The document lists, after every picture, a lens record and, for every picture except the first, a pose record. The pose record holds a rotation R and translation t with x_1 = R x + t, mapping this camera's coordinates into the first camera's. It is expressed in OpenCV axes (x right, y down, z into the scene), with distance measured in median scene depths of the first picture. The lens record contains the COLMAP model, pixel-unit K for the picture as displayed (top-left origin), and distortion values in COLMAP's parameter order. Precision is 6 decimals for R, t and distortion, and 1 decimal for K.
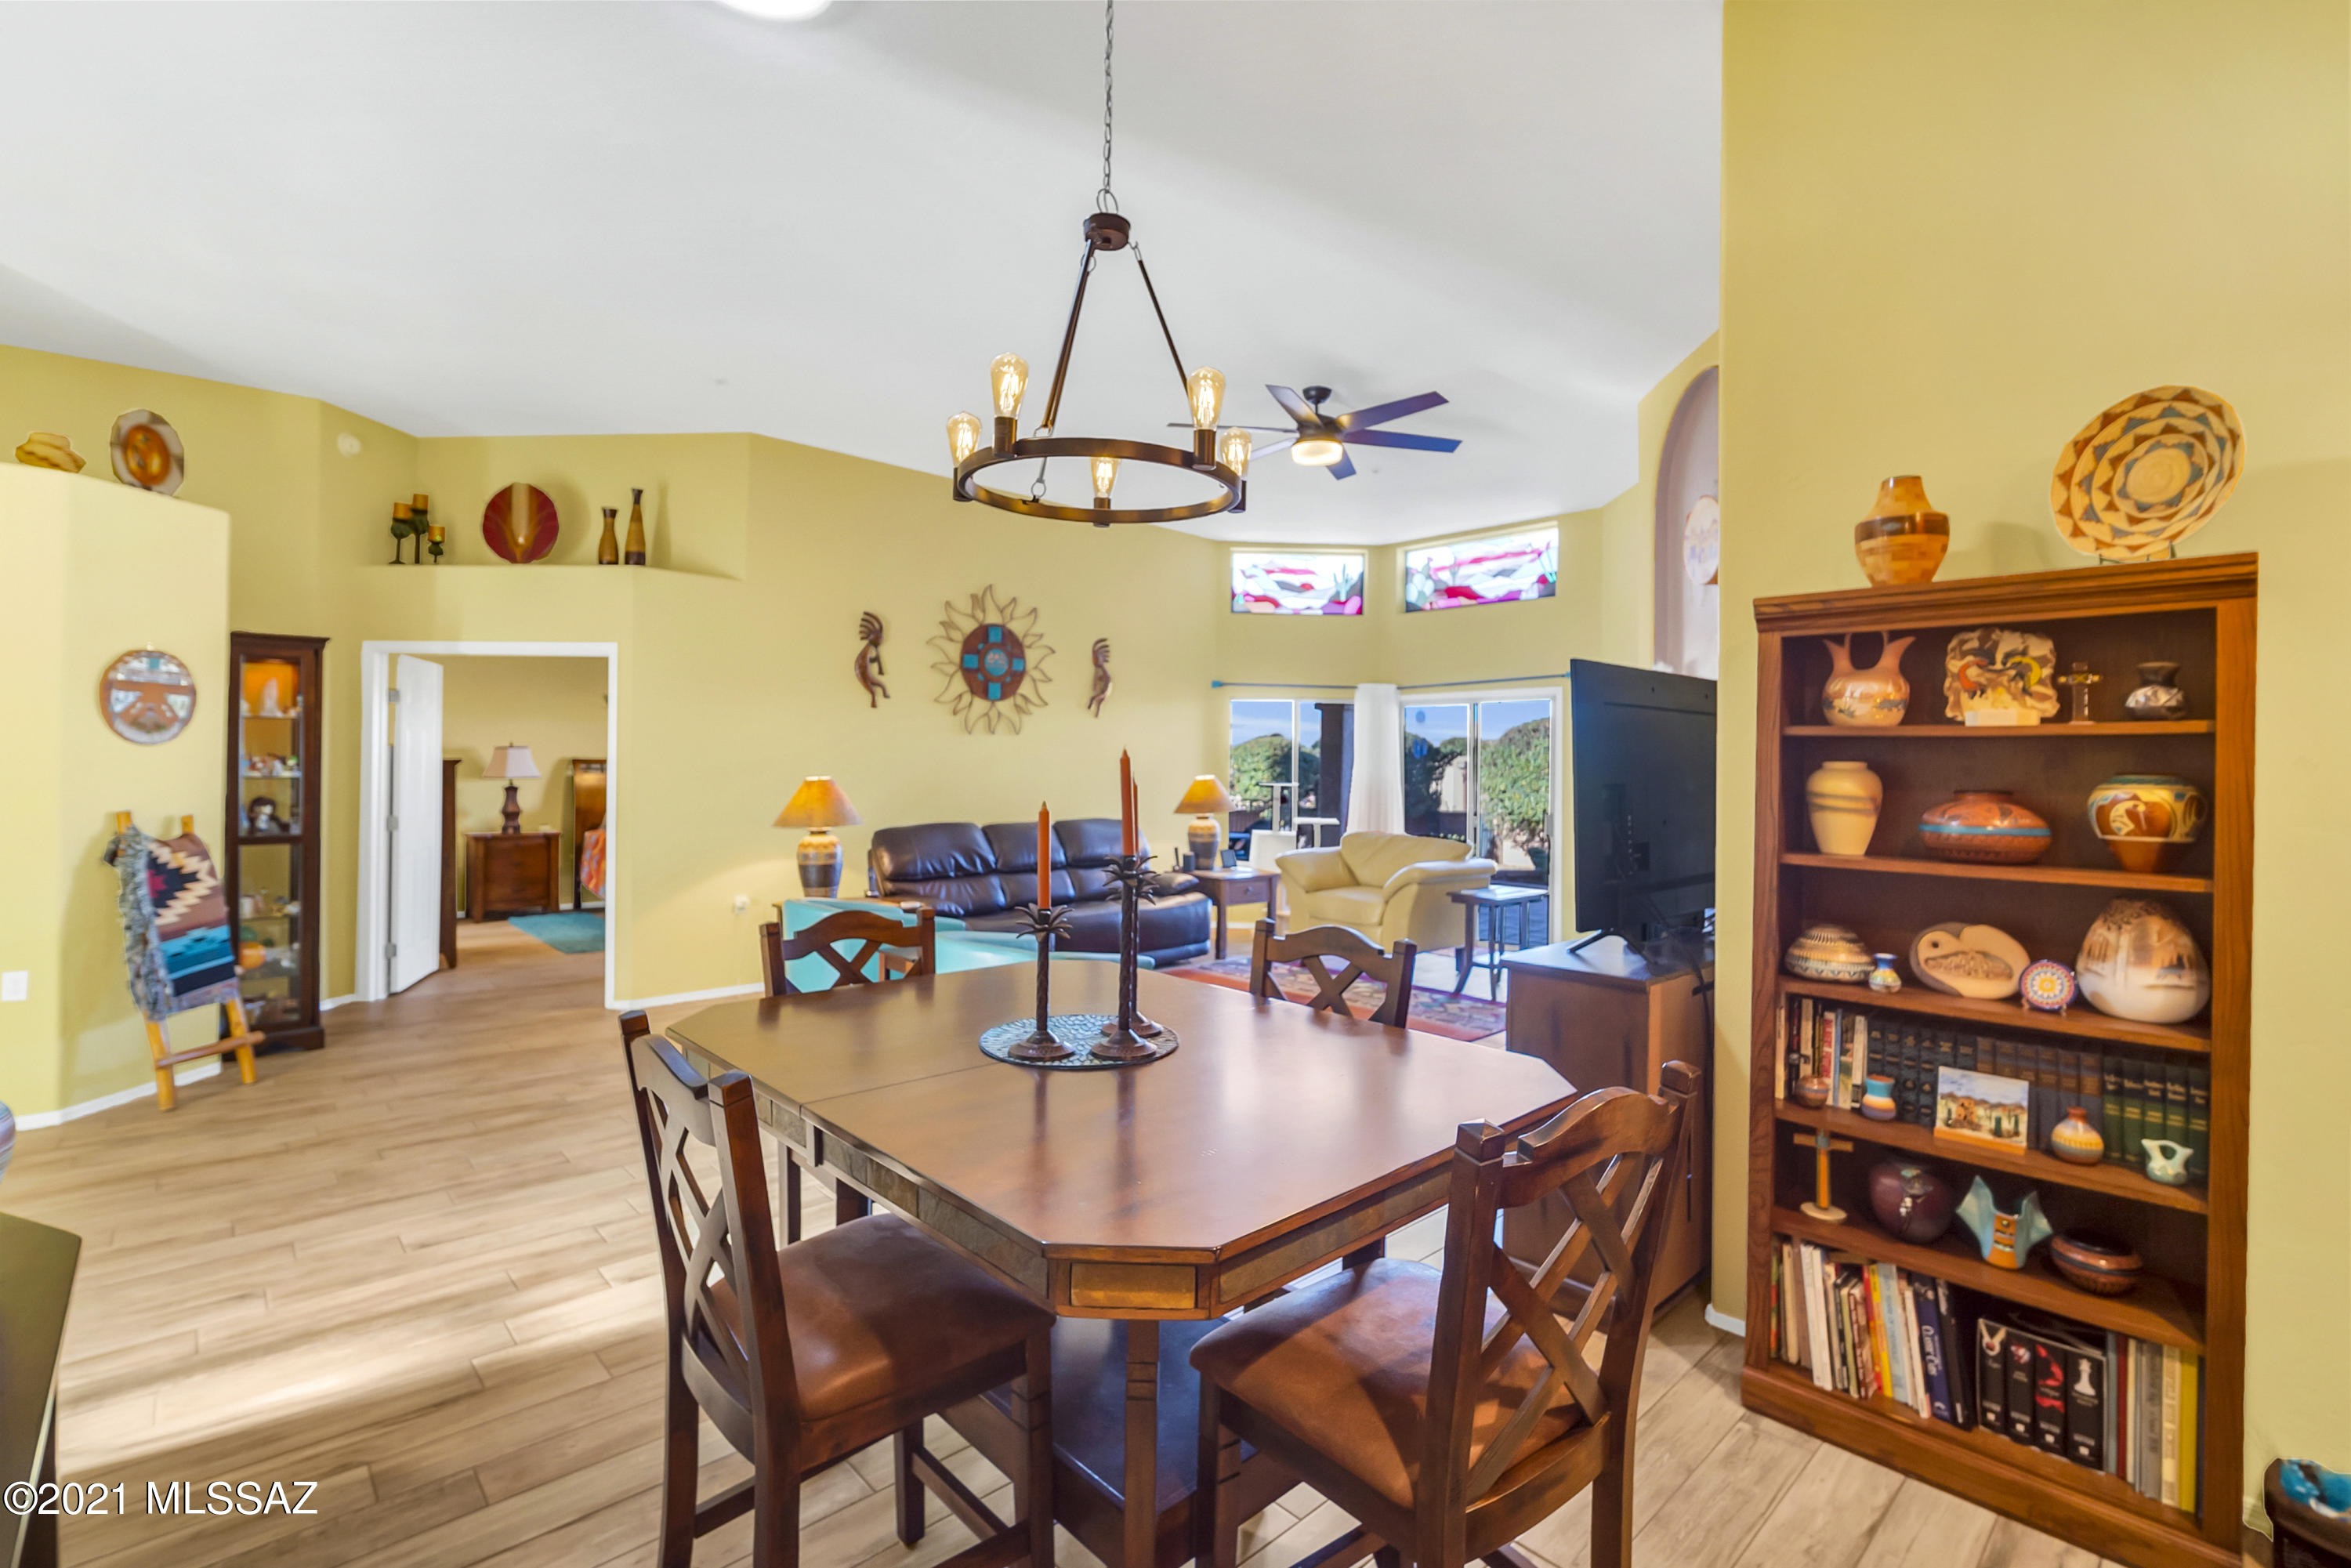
lens RADIAL K [[1064.6, 0, 1171.3], [0, 1064.6, 762.3], [0, 0, 1]] dist [-0.012114, -0.000045]
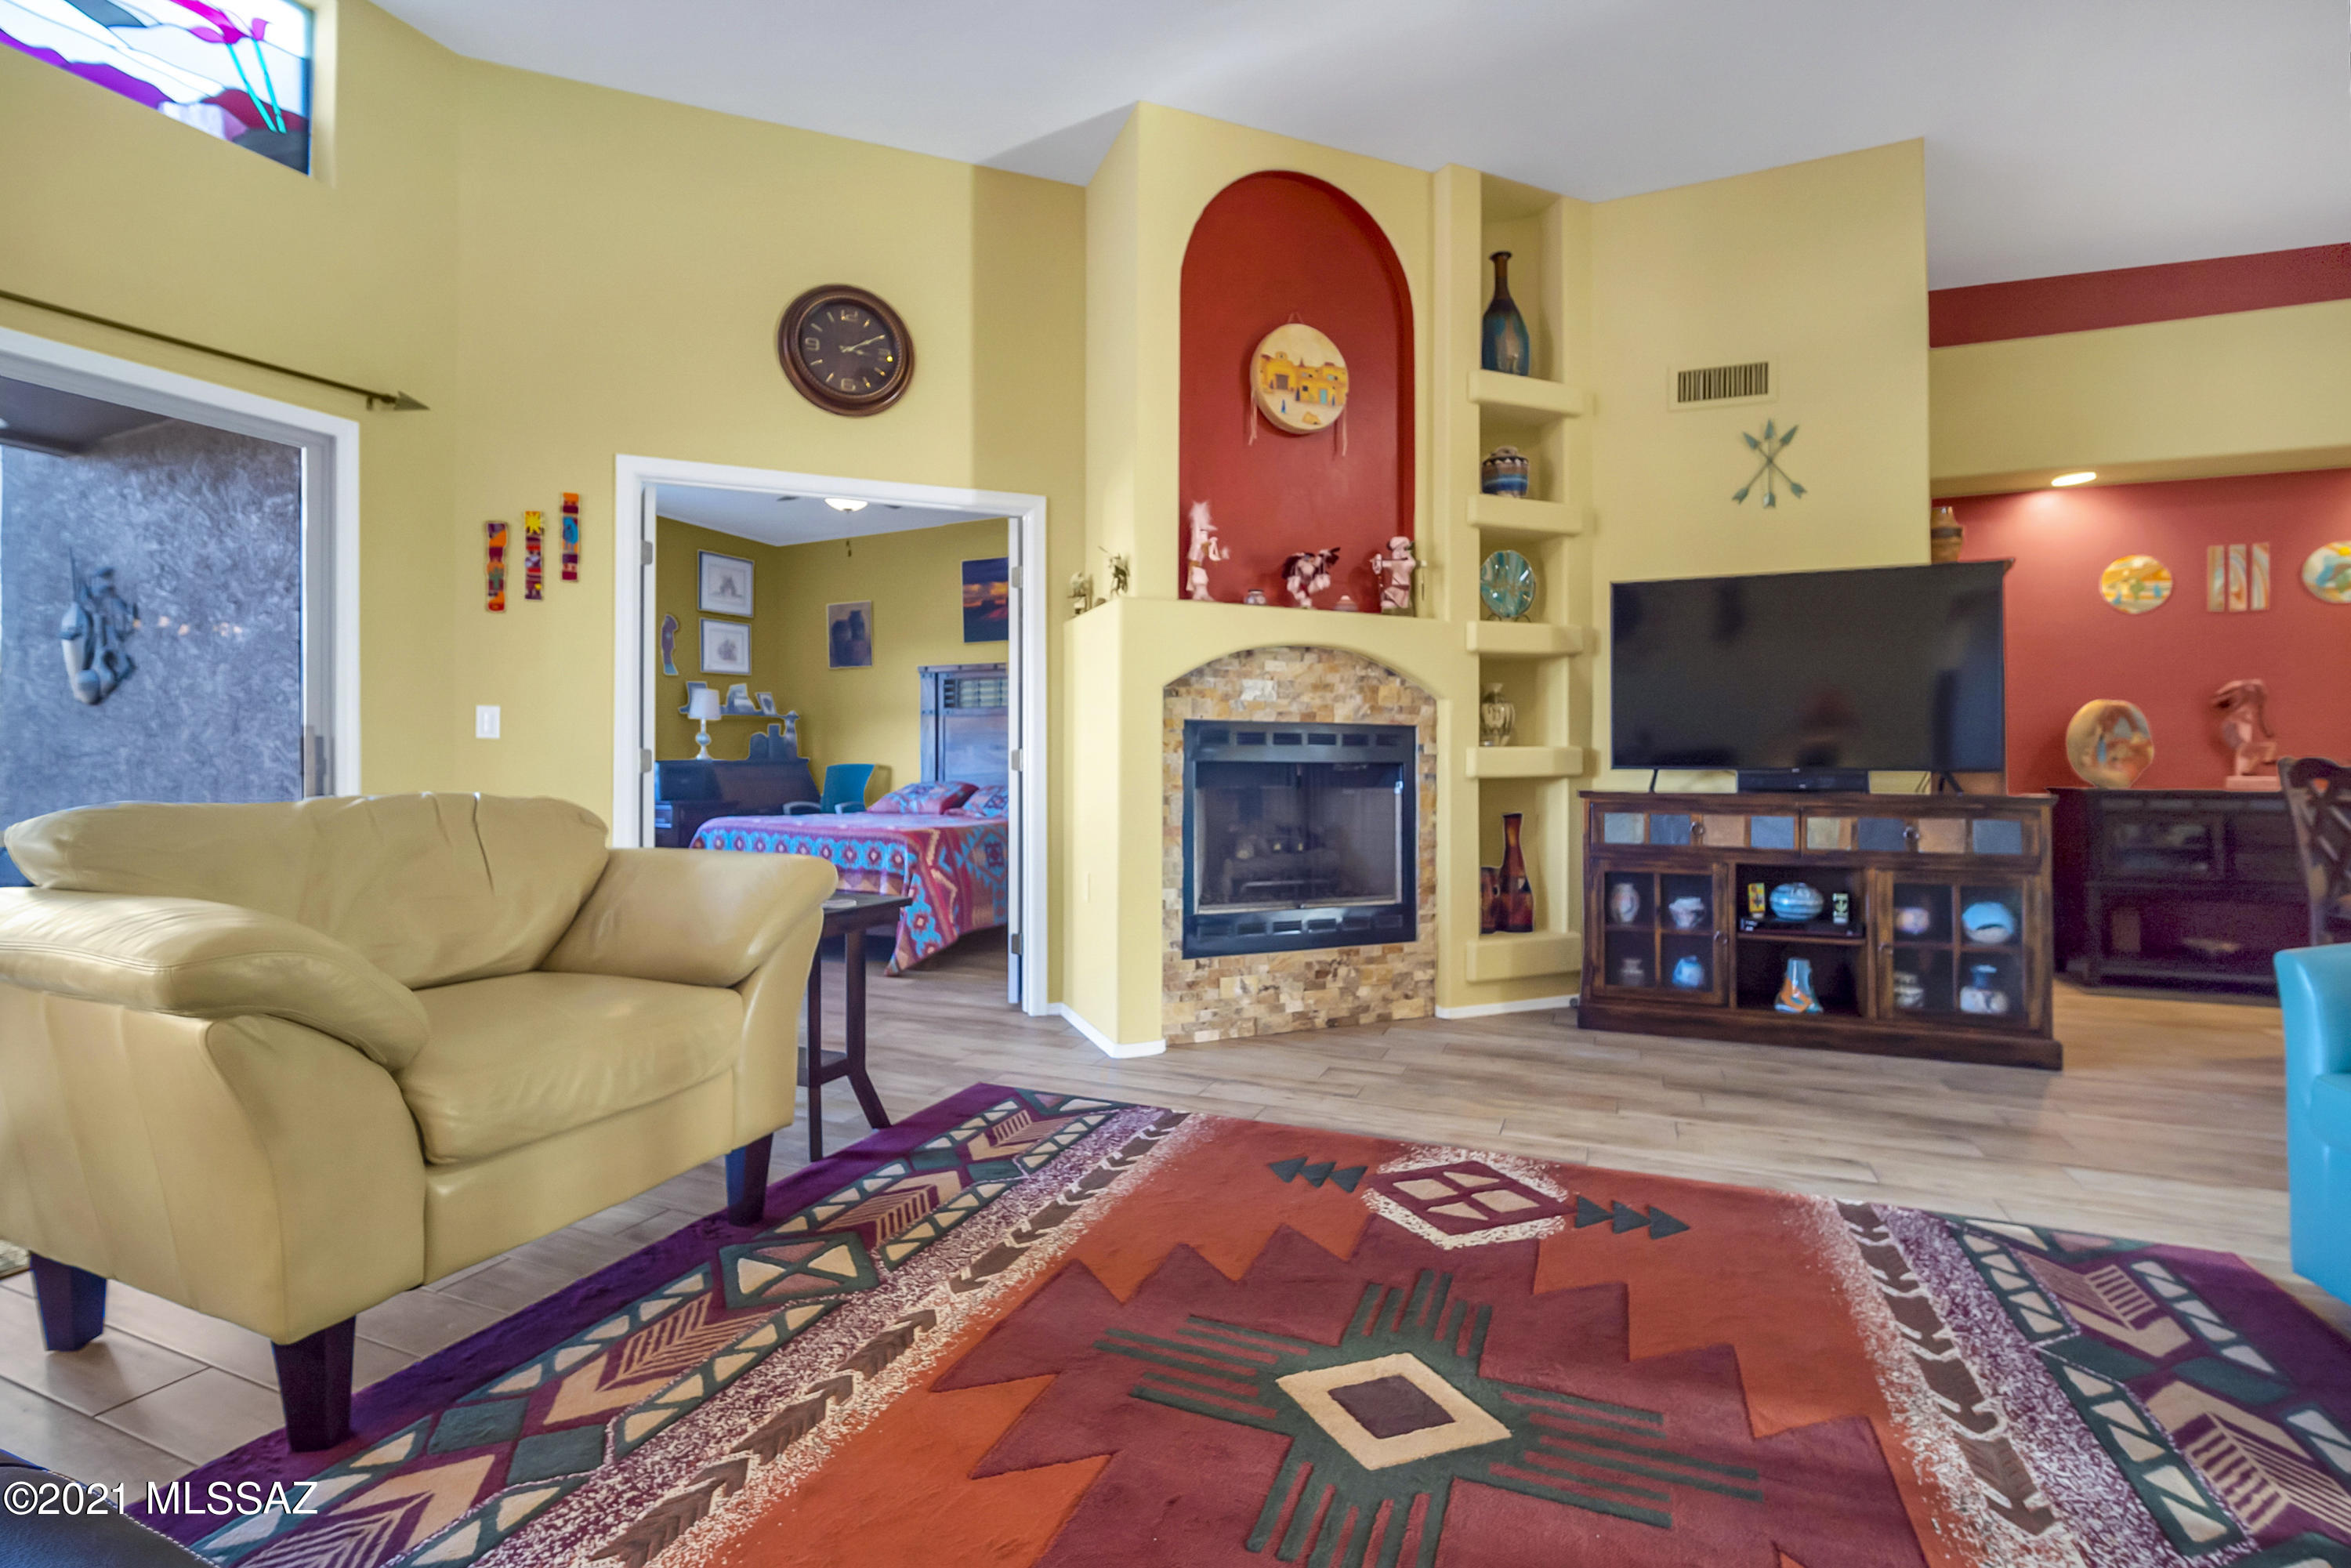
lens RADIAL K [[1047.2, 0, 1197.9], [0, 1047.2, 753.3], [0, 0, 1]] dist [-0.017194, 0.005366]
pose [[-0.427863, -0.007002, 0.903817, -0.126607], [-0.007664, 0.999962, 0.004119, 0.051455], [-0.903811, -0.005164, -0.427900, 0.893179]]
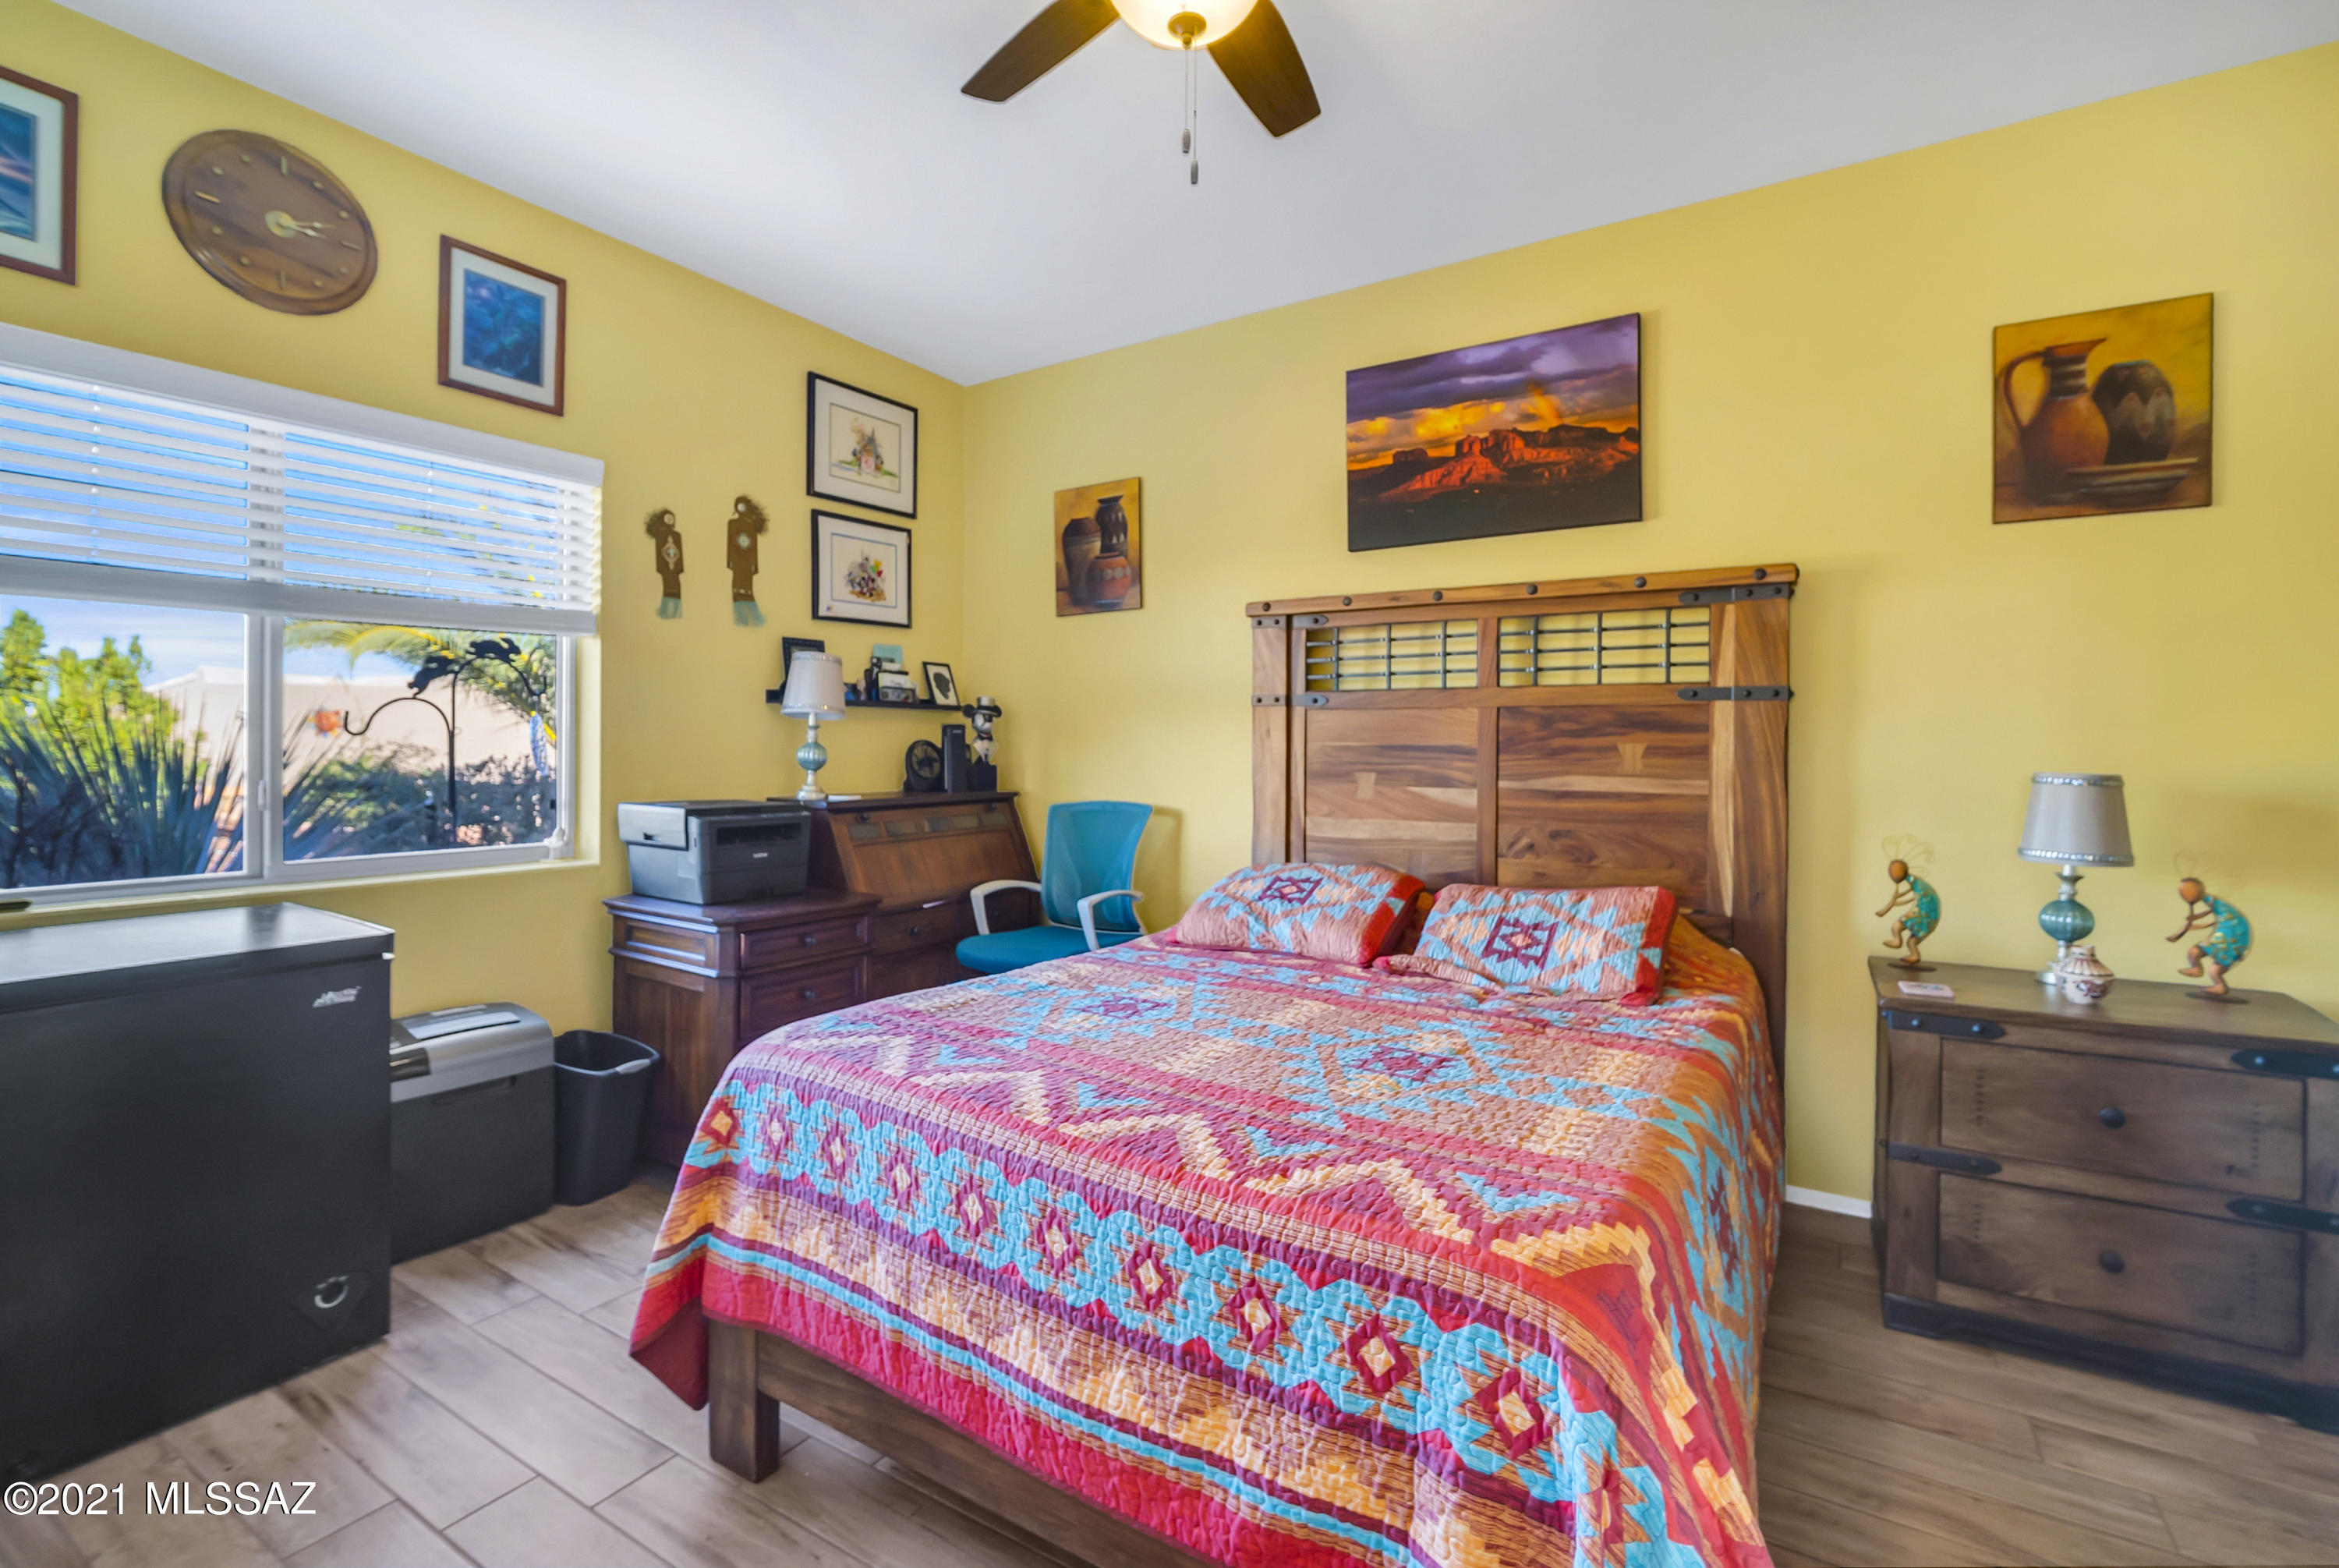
lens RADIAL K [[1059.3, 0, 1169.6], [0, 1059.3, 747.8], [0, 0, 1]] dist [-0.000095, 0.000787]
pose [[-0.252027, -0.013838, 0.967621, 0.417052], [-0.009167, 0.999887, 0.011911, 0.034872], [-0.967677, -0.005869, -0.252126, 0.861124]]
